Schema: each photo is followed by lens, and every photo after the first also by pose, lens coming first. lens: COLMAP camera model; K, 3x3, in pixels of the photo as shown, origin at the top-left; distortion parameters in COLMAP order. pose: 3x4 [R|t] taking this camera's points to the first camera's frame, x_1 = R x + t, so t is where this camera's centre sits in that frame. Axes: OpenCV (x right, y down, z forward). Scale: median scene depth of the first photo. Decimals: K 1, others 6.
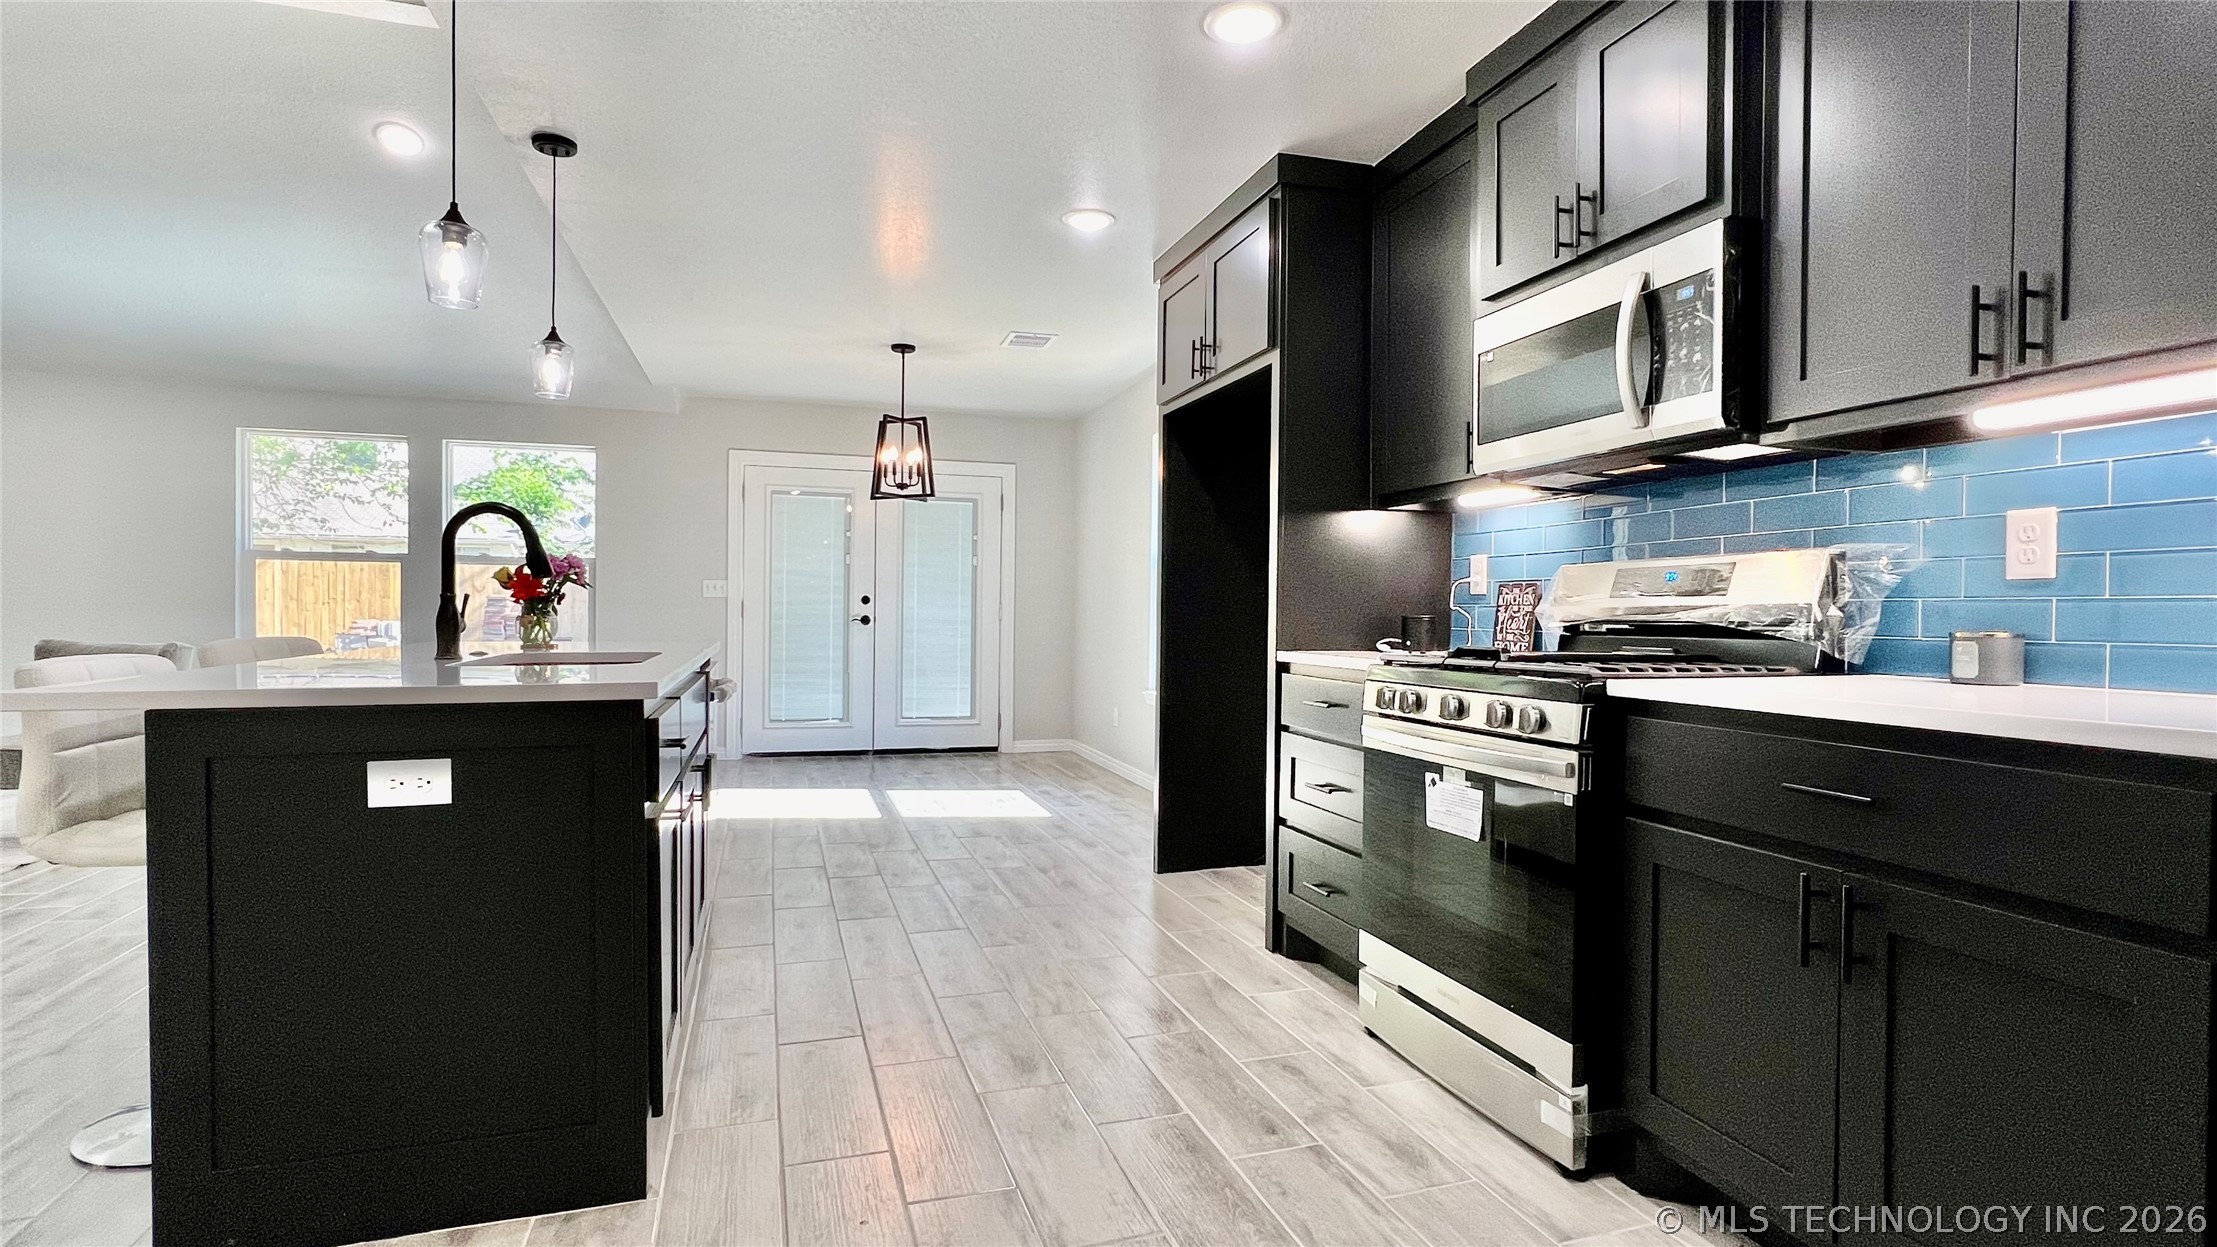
lens RADIAL K [[1072.9, 0, 1104.0], [0, 1072.9, 617.5], [0, 0, 1]] dist [0.000031, 0.000006]
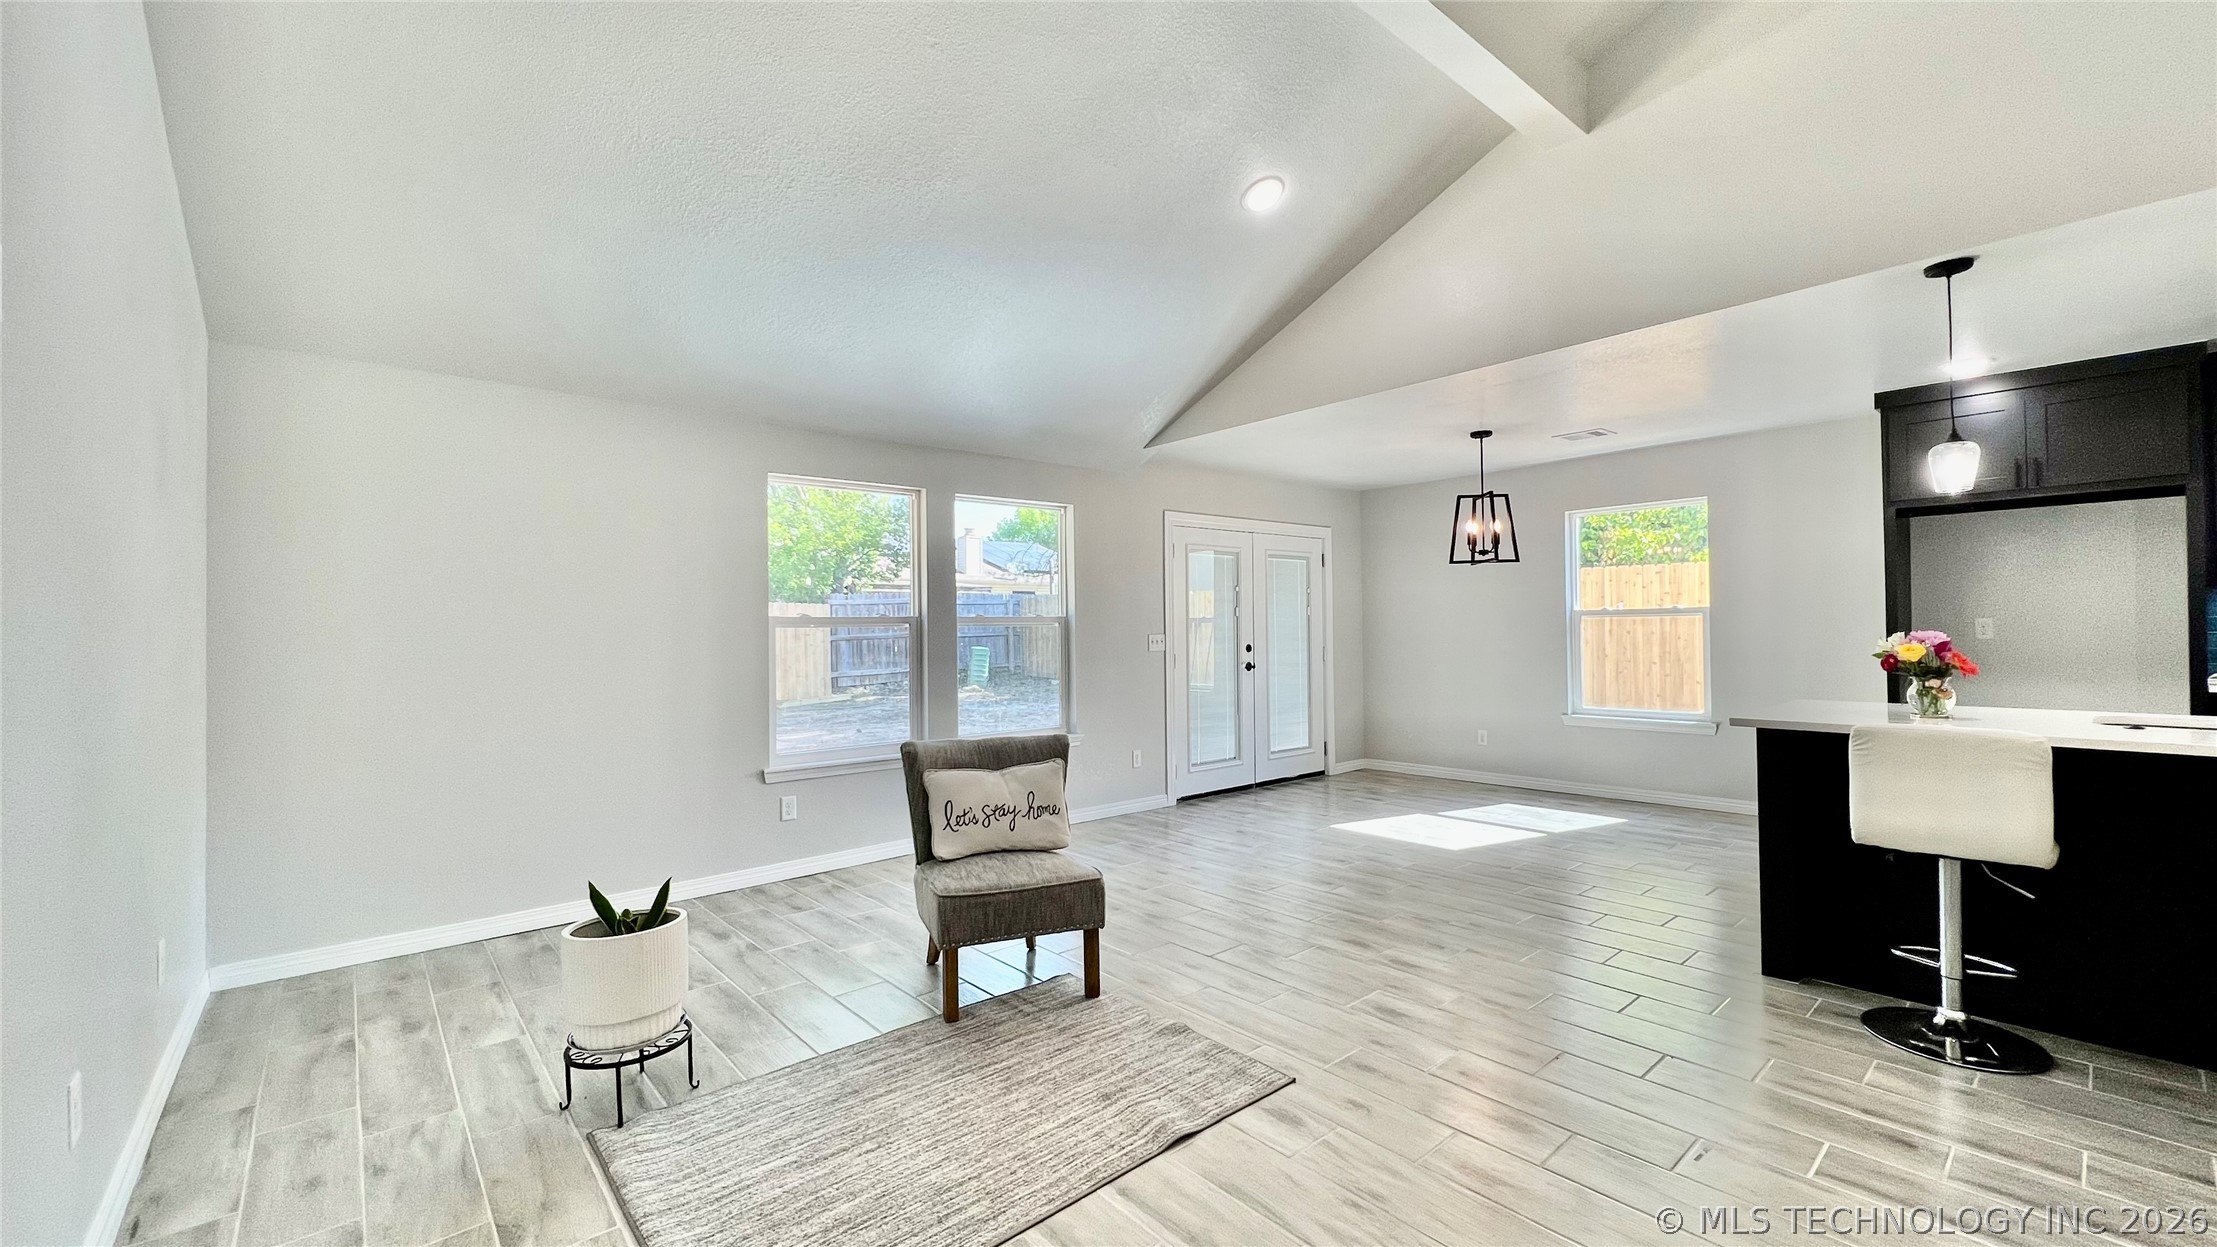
lens RADIAL K [[885.7, 0, 1103.7], [0, 885.7, 619.2], [0, 0, 1]] dist [-0.001853, -0.000146]
pose [[0.918351, -0.019190, 0.395300, -0.721158], [0.025990, 0.999592, -0.011854, -0.039275], [-0.394912, 0.021161, 0.918475, 0.221015]]
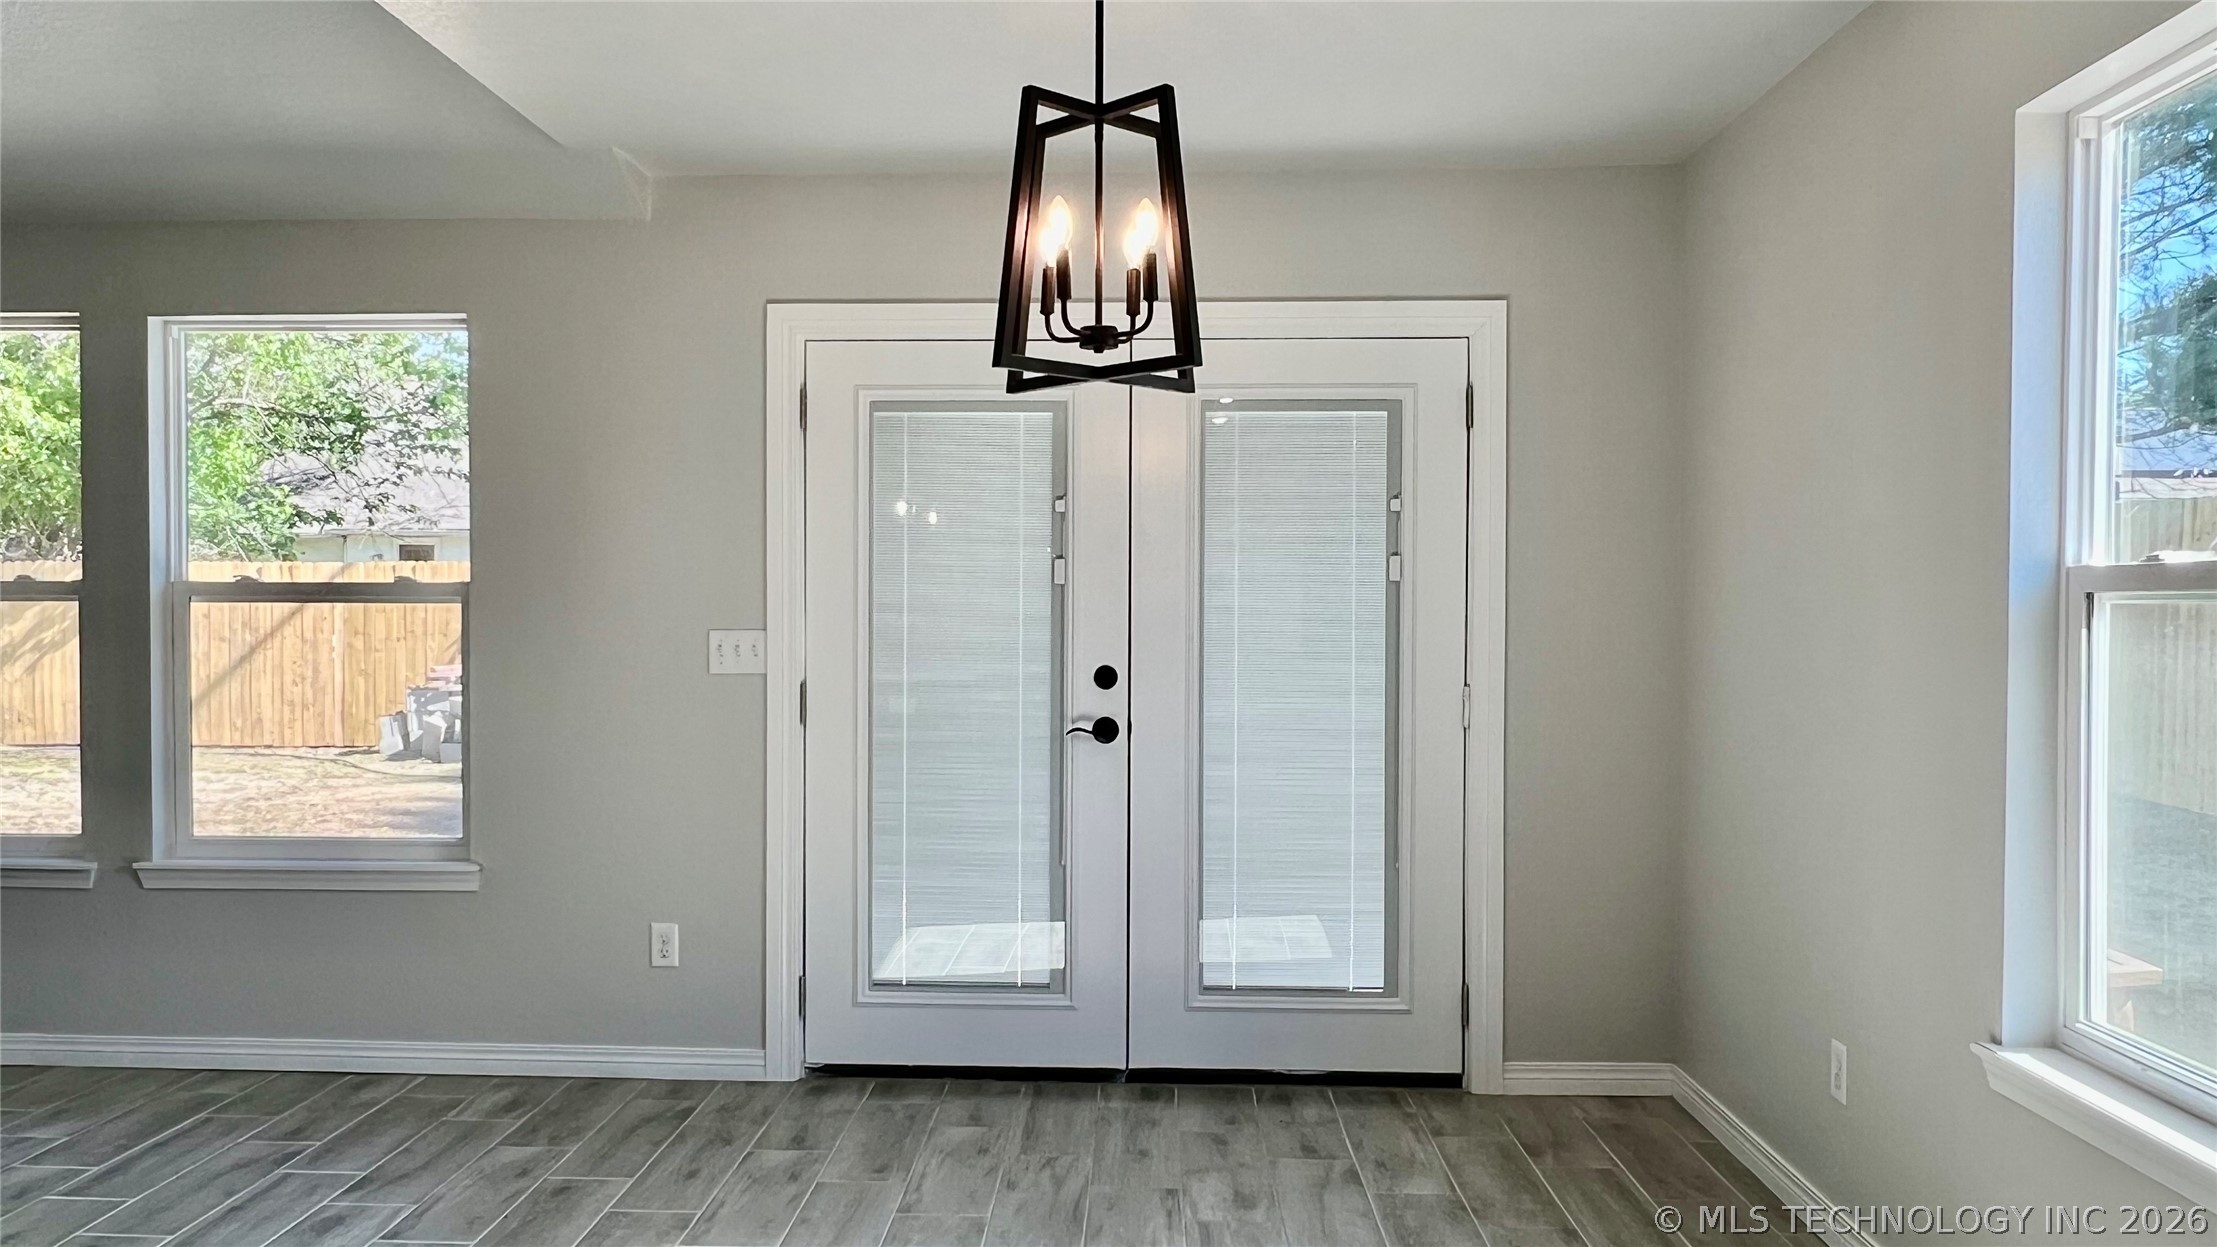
lens RADIAL K [[1651.9, 0, 1108.5], [0, 1651.9, 623.5], [0, 0, 1]] dist [0.013305, 0.002078]
pose [[0.946030, -0.006045, -0.324023, -0.030499], [0.004512, 0.999975, -0.005481, -0.032140], [0.324048, 0.003723, 0.946033, 0.444671]]
